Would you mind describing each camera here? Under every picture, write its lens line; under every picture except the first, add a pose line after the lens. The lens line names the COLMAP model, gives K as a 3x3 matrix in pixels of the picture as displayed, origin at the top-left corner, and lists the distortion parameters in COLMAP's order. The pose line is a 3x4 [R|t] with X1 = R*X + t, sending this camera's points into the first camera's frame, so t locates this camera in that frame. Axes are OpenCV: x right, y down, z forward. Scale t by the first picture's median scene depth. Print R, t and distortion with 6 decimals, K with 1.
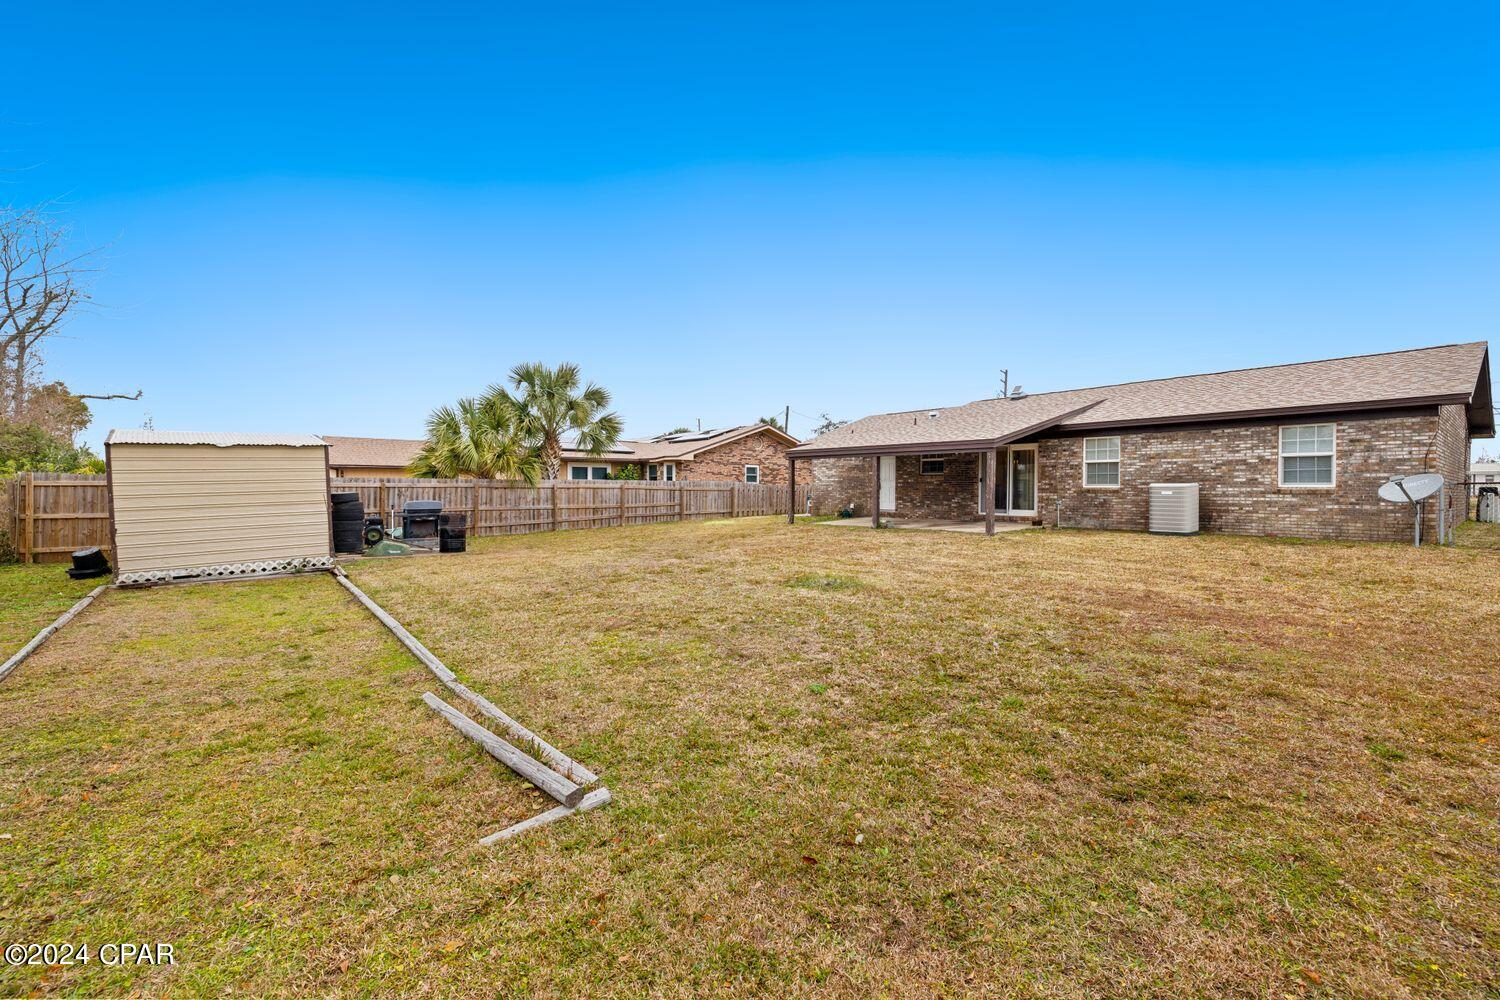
lens RADIAL K [[623.4, 0, 742.6], [0, 623.4, 498.4], [0, 0, 1]] dist [-0.000083, -0.000019]
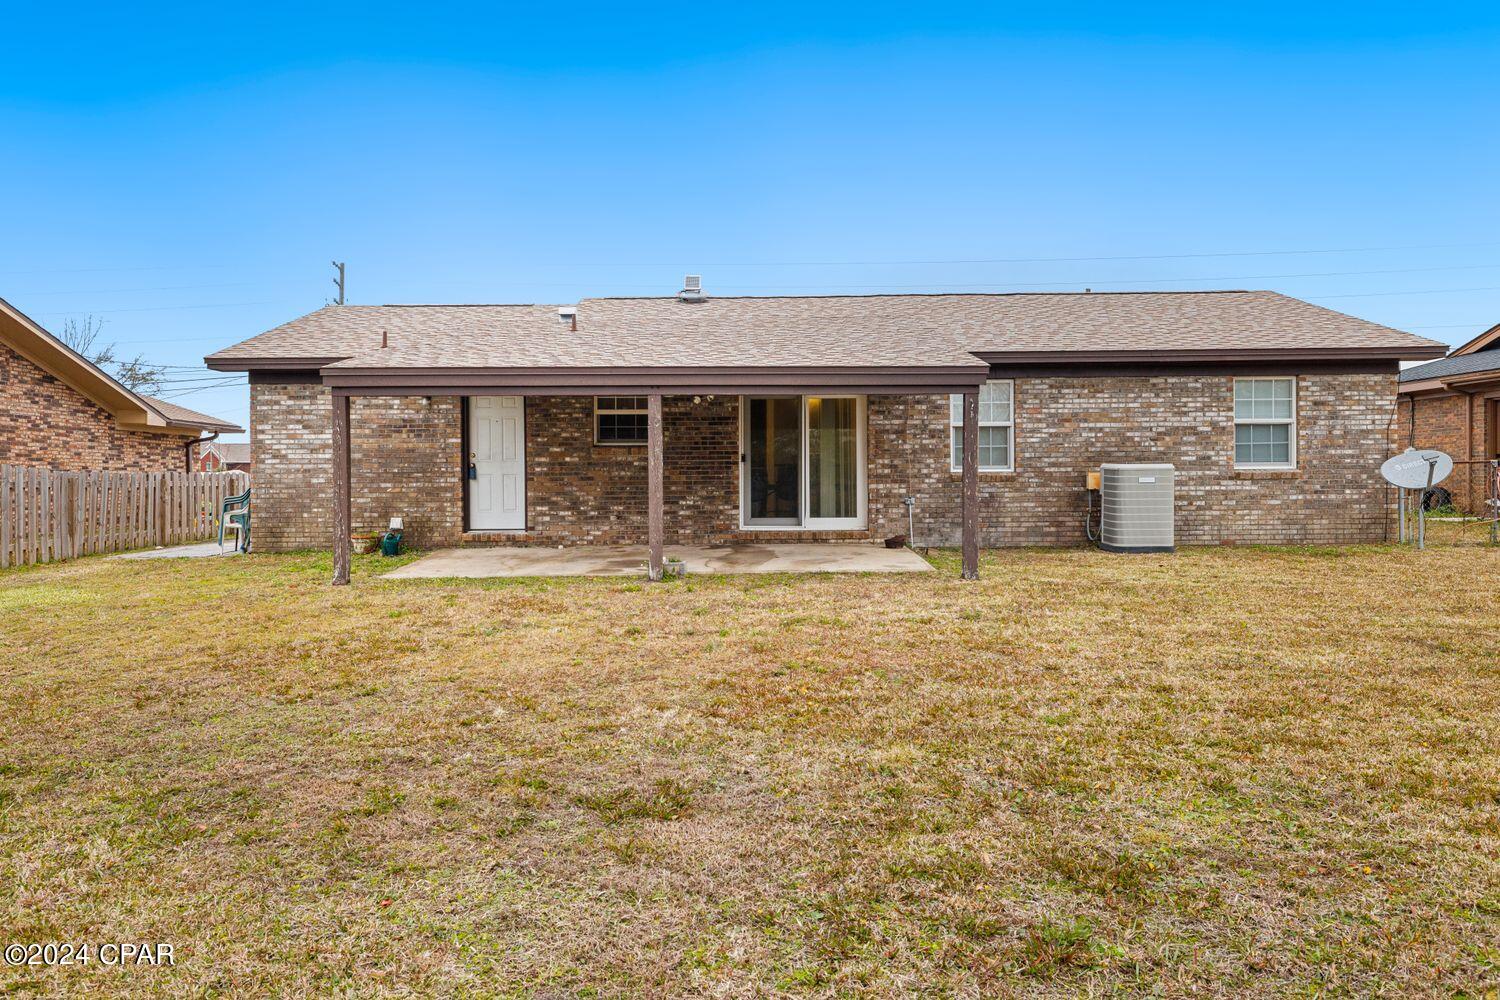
lens RADIAL K [[1045.1, 0, 750.0], [0, 1045.1, 499.2], [0, 0, 1]] dist [0.006409, 0.002419]
pose [[0.637551, -0.023994, 0.770034, -0.301869], [0.020991, 0.999685, 0.013770, -0.011773], [-0.770122, 0.007385, 0.637854, 0.640586]]
